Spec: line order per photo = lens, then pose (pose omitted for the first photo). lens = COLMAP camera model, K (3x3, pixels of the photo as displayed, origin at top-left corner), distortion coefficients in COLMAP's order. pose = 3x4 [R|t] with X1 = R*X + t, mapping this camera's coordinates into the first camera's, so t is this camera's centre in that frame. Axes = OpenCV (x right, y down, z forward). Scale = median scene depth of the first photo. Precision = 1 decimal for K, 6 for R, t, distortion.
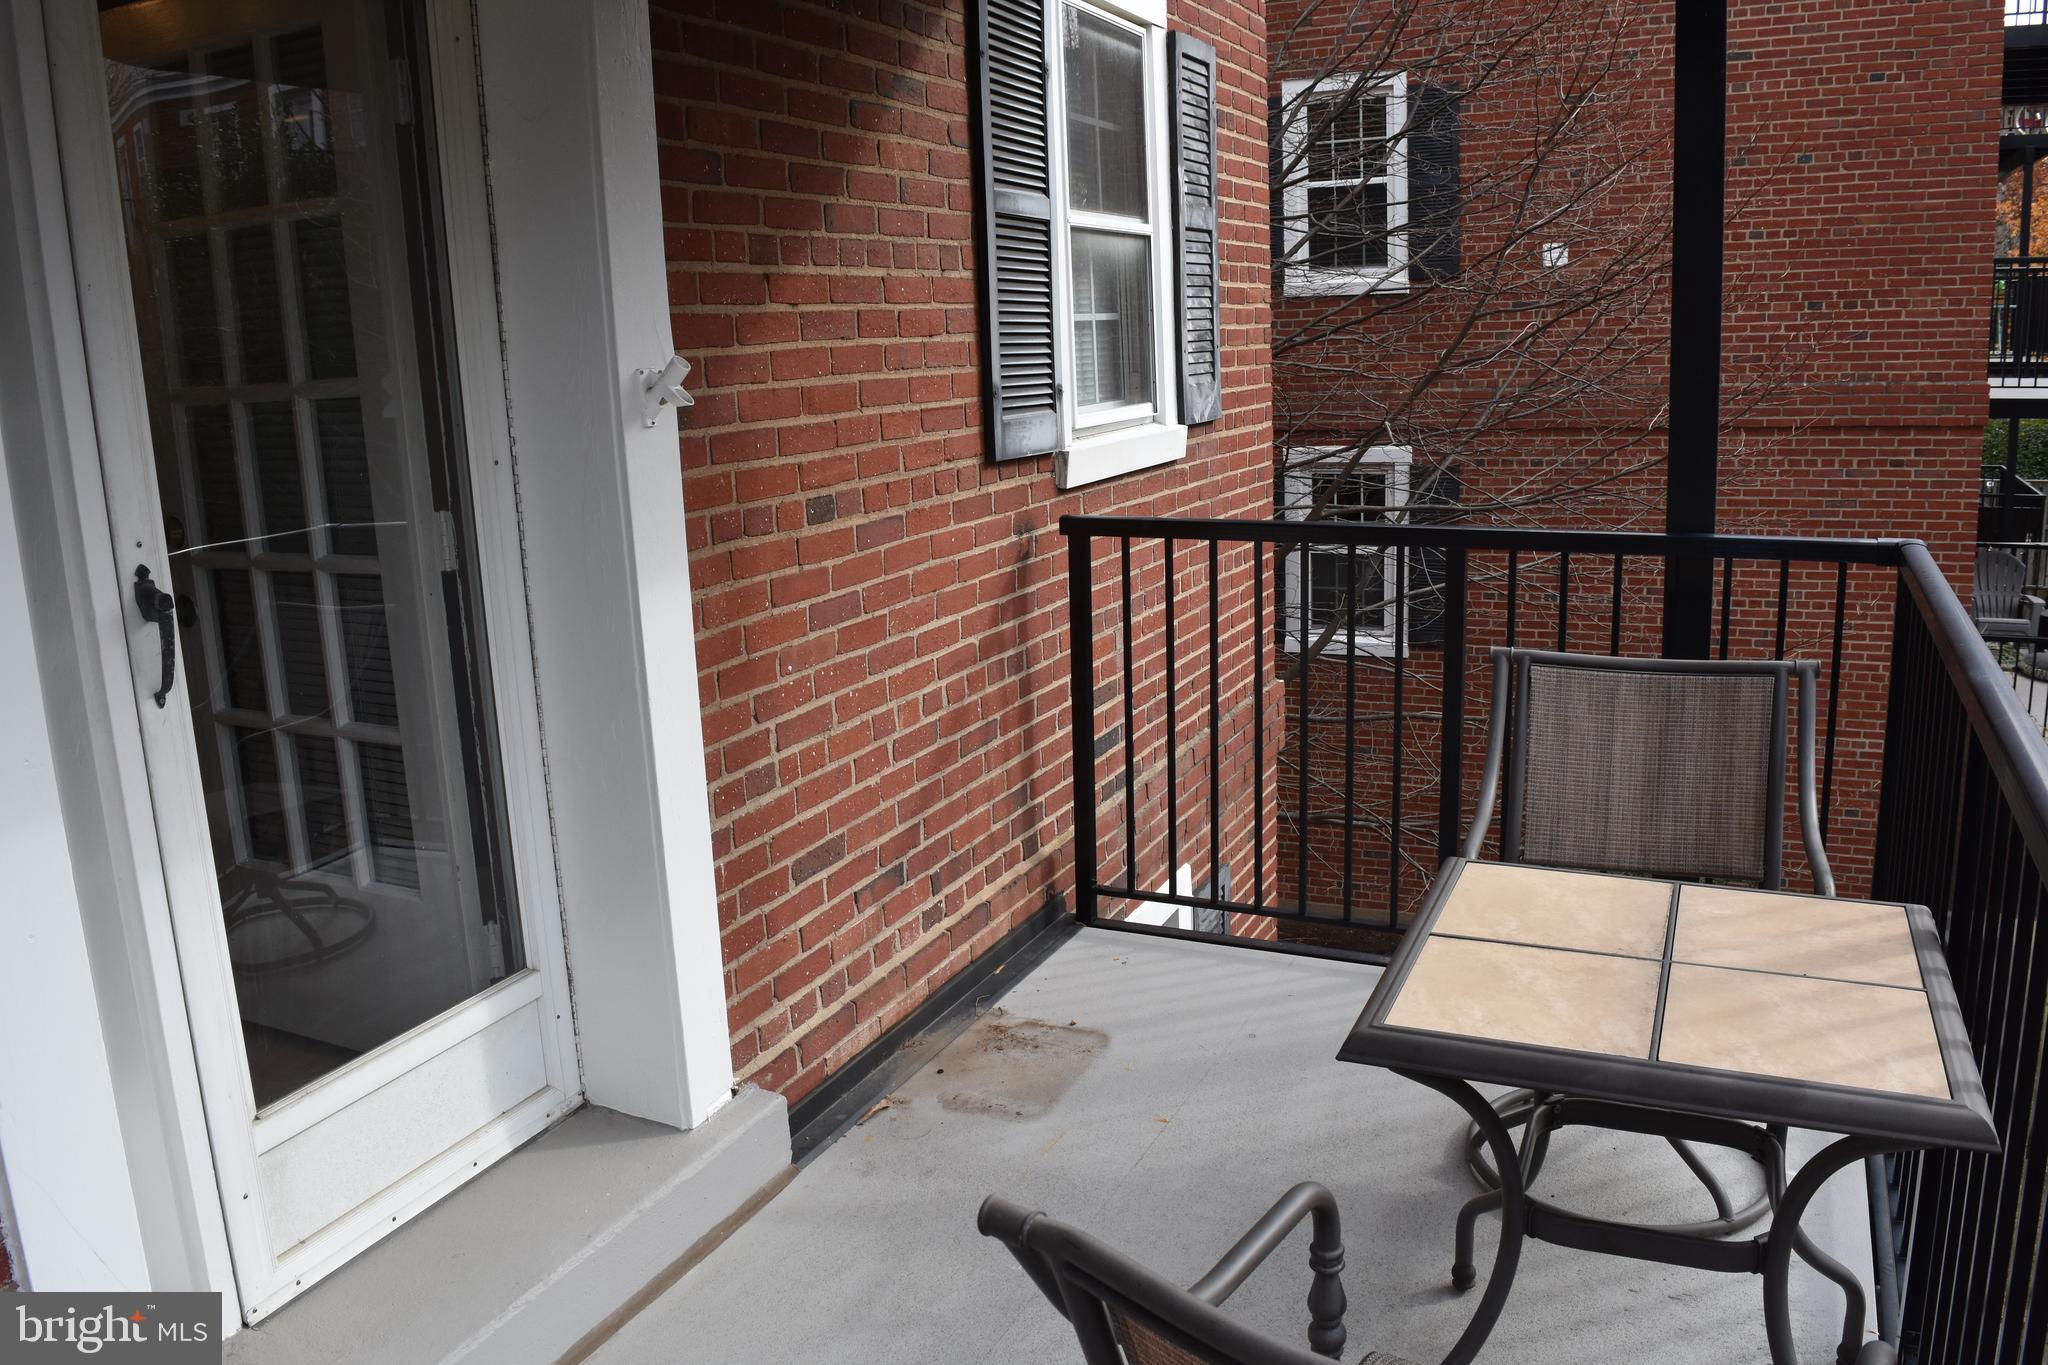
lens RADIAL K [[1604.1, 0, 1023.5], [0, 1604.1, 682.0], [0, 0, 1]] dist [-0.088931, 0.023184]
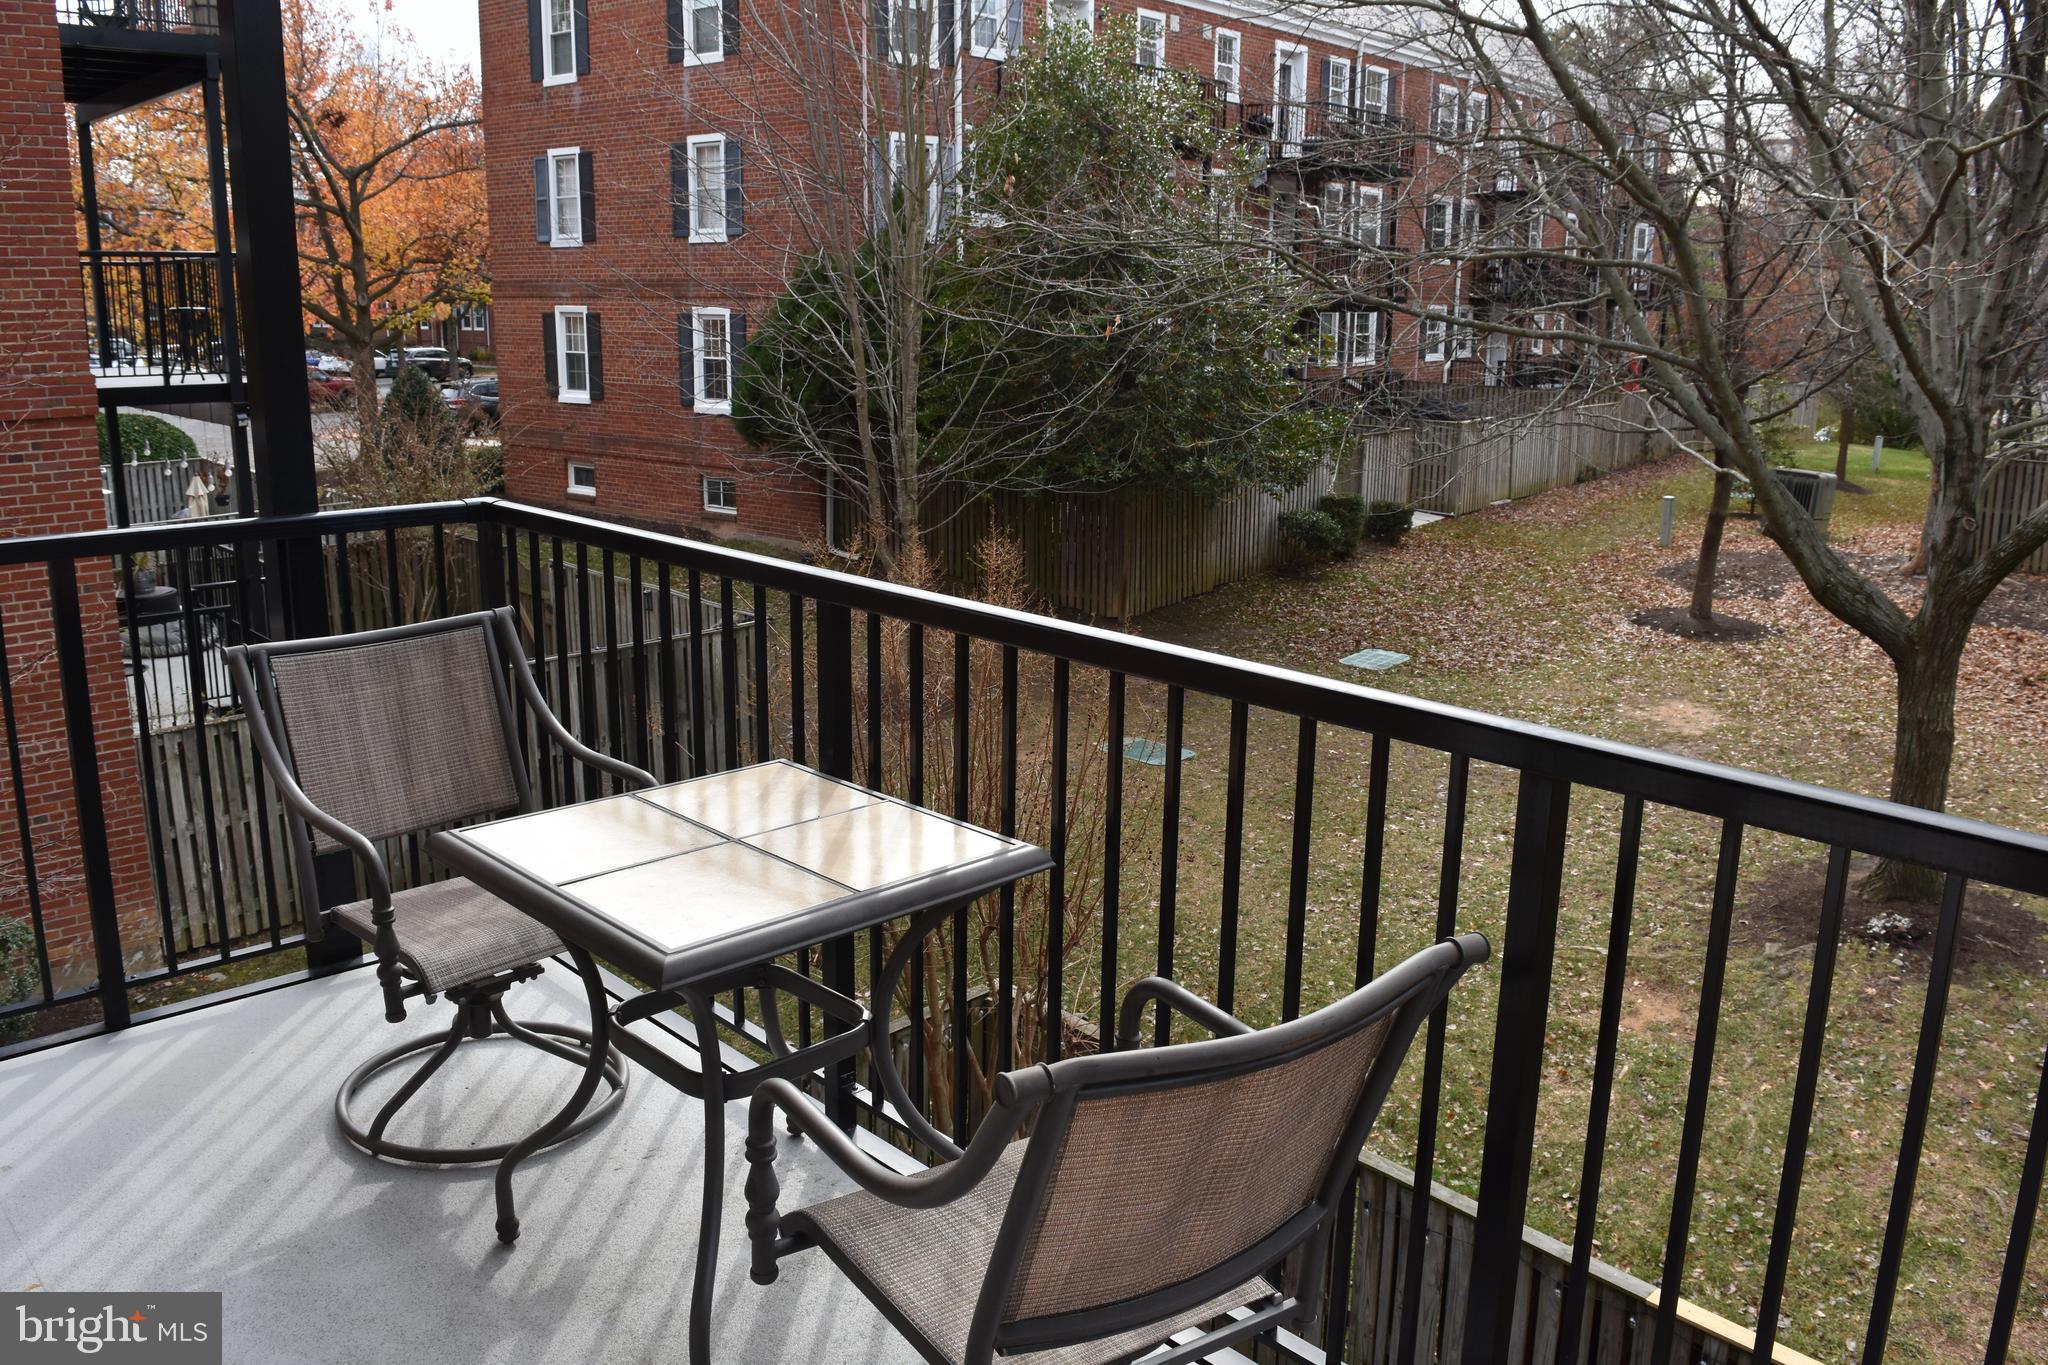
lens RADIAL K [[1604.1, 0, 1024.0], [0, 1604.1, 682.0], [0, 0, 1]] dist [-0.088931, 0.023184]
pose [[0.354255, -0.181897, 0.917288, -0.134895], [0.180167, 0.975799, 0.123919, -0.010268], [-0.917629, 0.121366, 0.378454, 0.072261]]
